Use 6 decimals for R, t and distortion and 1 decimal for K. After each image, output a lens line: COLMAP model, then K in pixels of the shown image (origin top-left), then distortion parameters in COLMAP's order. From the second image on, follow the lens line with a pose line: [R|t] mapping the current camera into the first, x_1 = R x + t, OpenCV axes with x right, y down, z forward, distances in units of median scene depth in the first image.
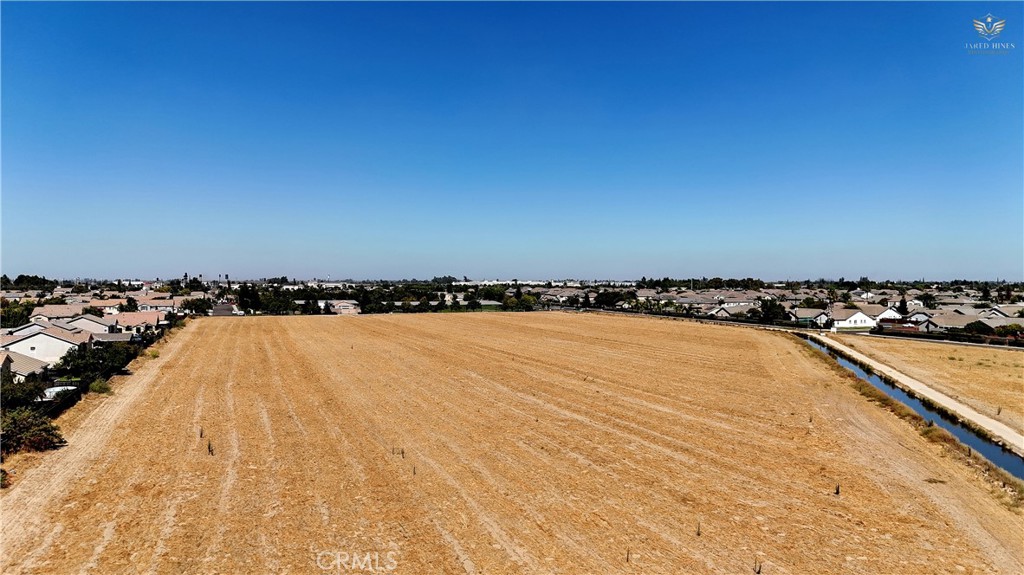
lens RADIAL K [[752.3, 0, 510.3], [0, 752.3, 274.1], [0, 0, 1]] dist [0.092520, -0.107553]
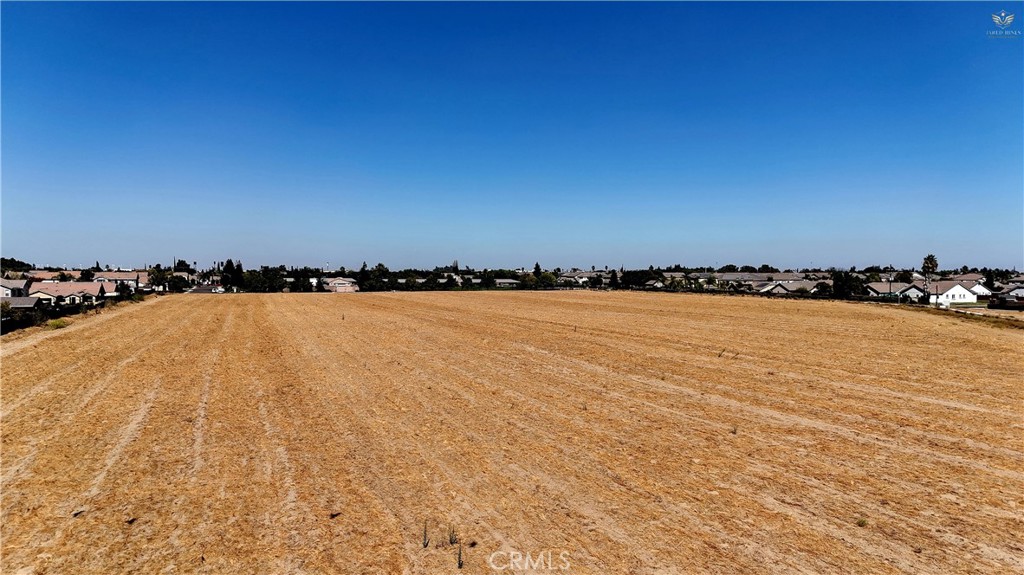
lens RADIAL K [[752.3, 0, 510.3], [0, 752.3, 274.1], [0, 0, 1]] dist [0.092520, -0.107553]
pose [[1.000000, -0.000338, -0.000684, -0.023552], [0.000345, 0.999943, 0.010716, 0.023520], [0.000680, -0.010716, 0.999942, 0.134986]]
